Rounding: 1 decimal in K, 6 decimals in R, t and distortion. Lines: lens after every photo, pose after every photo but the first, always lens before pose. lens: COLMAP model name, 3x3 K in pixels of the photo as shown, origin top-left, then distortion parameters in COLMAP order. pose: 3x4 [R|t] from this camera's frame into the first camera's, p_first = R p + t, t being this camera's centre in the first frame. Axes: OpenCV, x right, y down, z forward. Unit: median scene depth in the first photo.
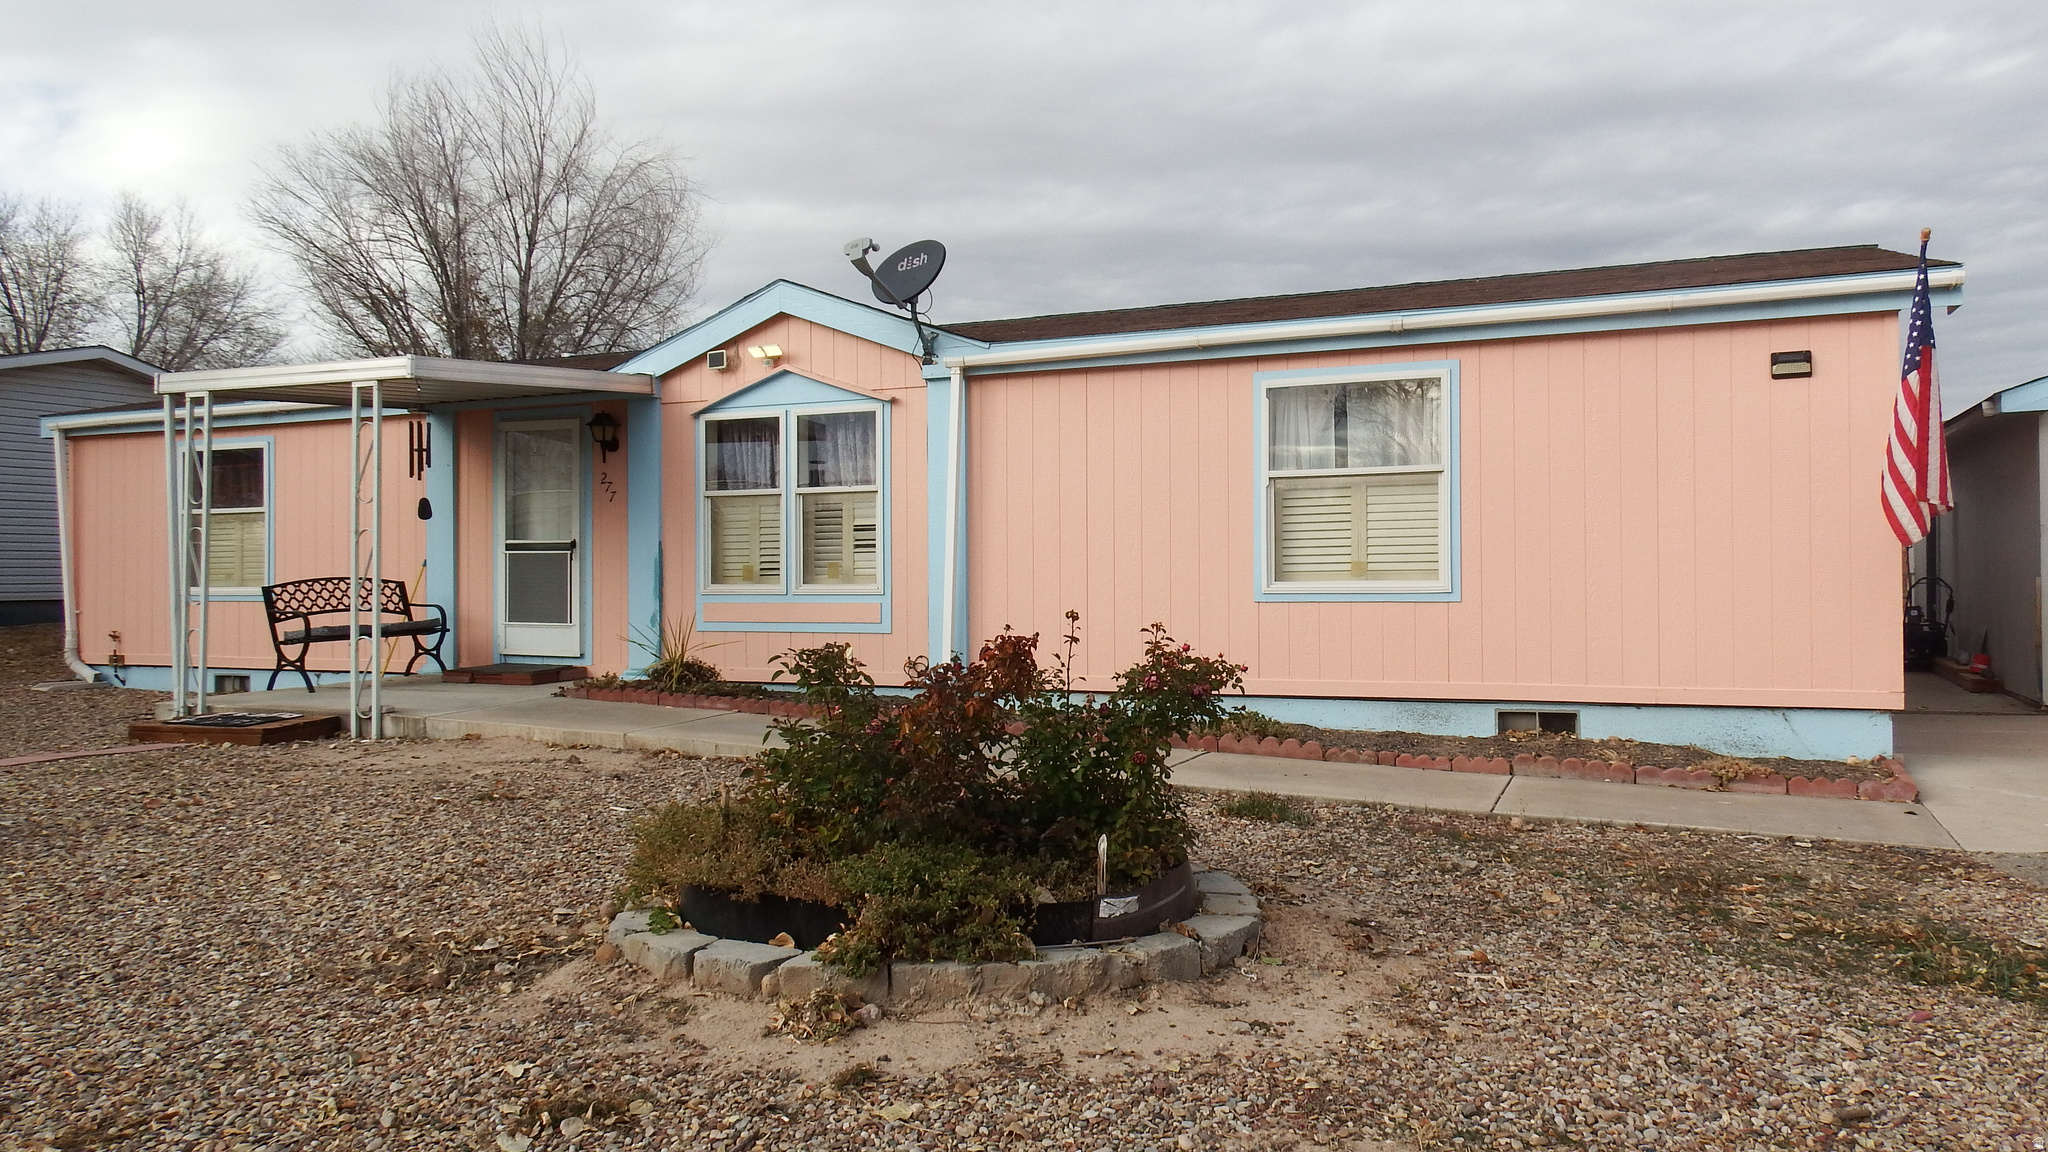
lens RADIAL K [[1485.7, 0, 1041.8], [0, 1485.7, 570.7], [0, 0, 1]] dist [-0.009603, 0.003361]
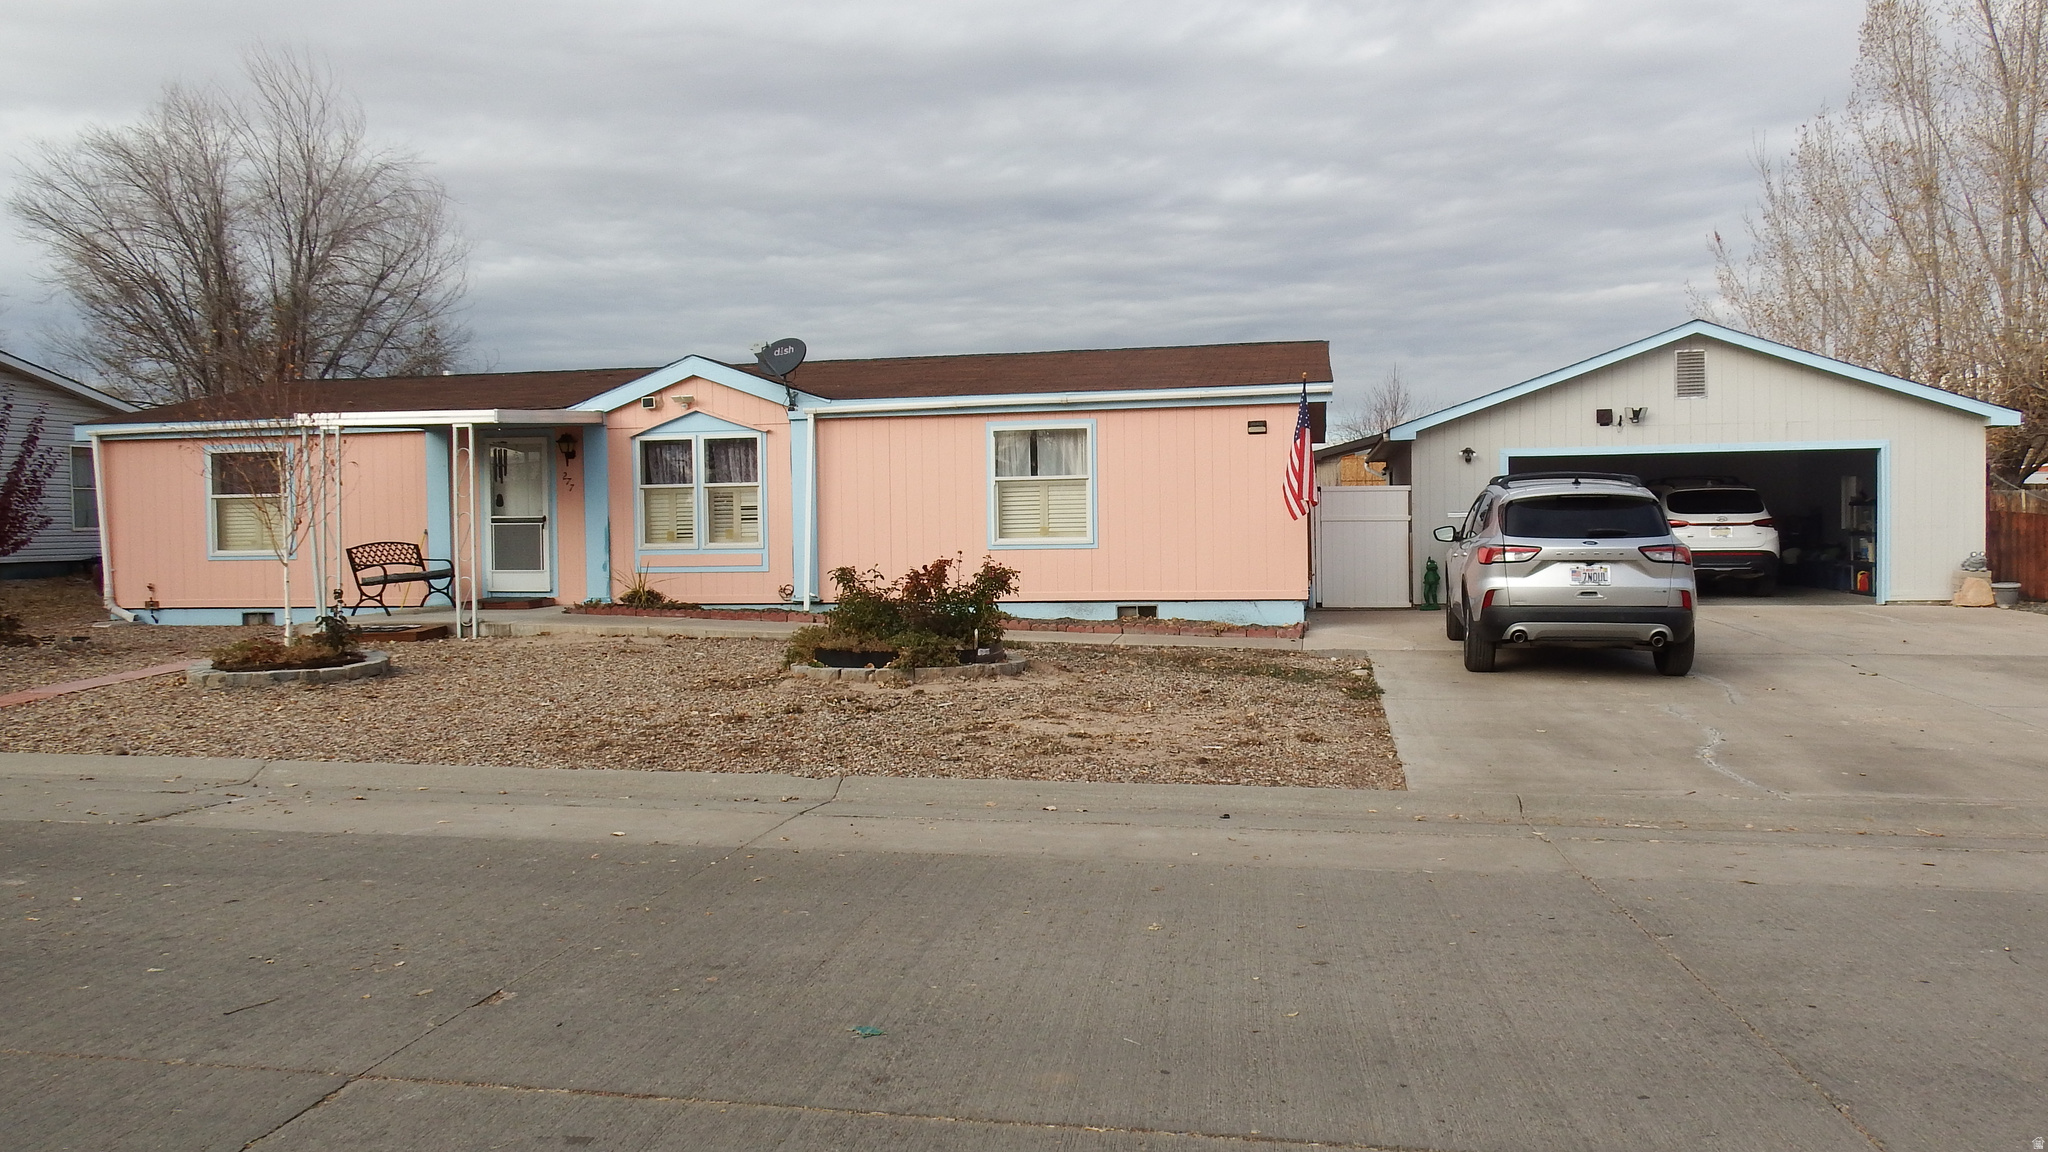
lens RADIAL K [[1516.5, 0, 1025.5], [0, 1516.5, 640.1], [0, 0, 1]] dist [-0.034819, -0.000884]
pose [[0.974494, -0.024285, 0.223098, -0.192691], [0.007564, 0.997117, 0.075499, -0.007177], [-0.224288, -0.071886, 0.971868, -0.689933]]
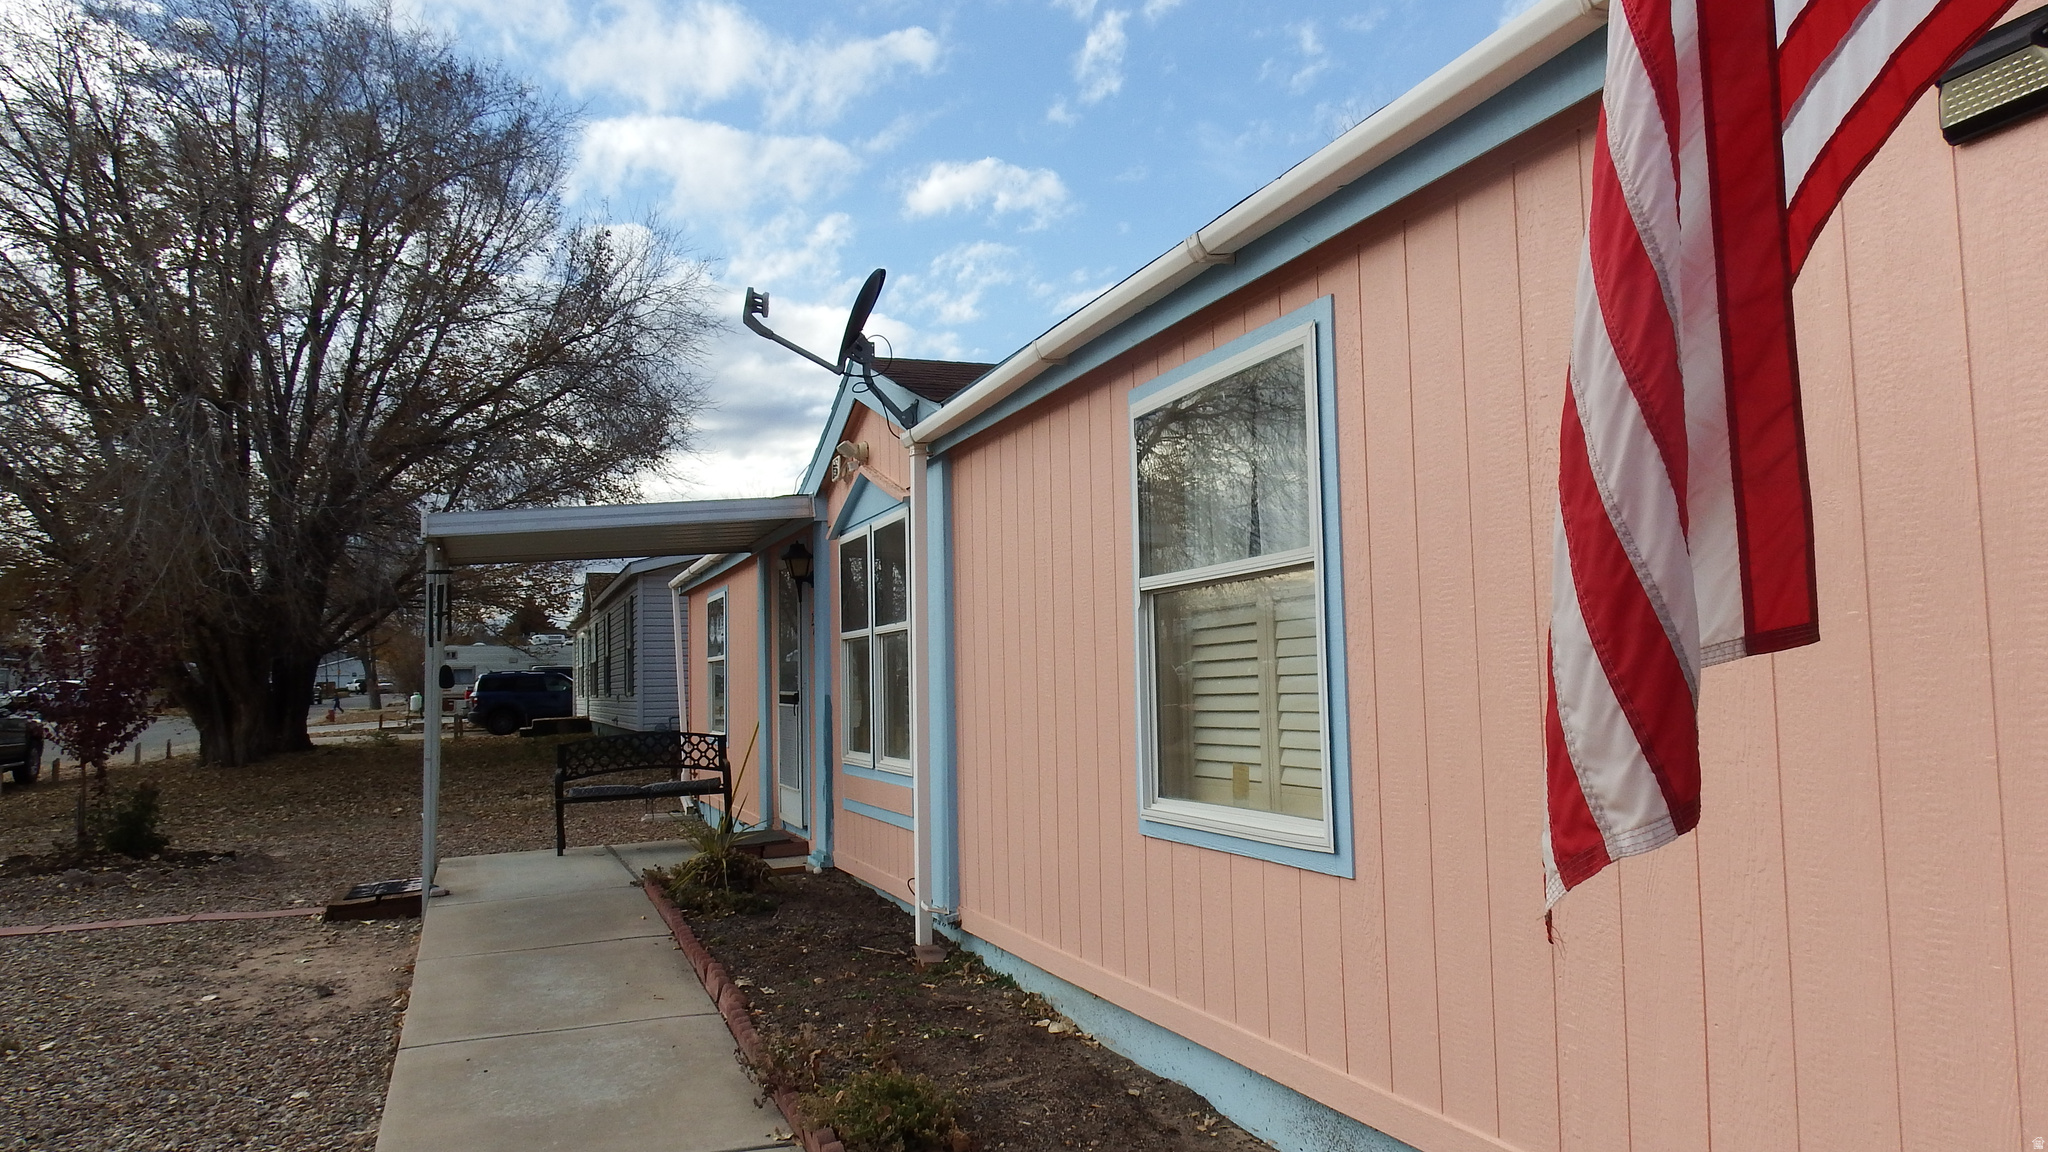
lens RADIAL K [[1485.7, 0, 1041.8], [0, 1485.7, 570.7], [0, 0, 1]] dist [-0.009603, 0.003361]
pose [[0.711209, -0.063455, -0.700111, 0.412089], [0.021398, 0.997410, -0.068664, -0.030227], [0.702655, 0.033854, 0.710725, 0.523753]]
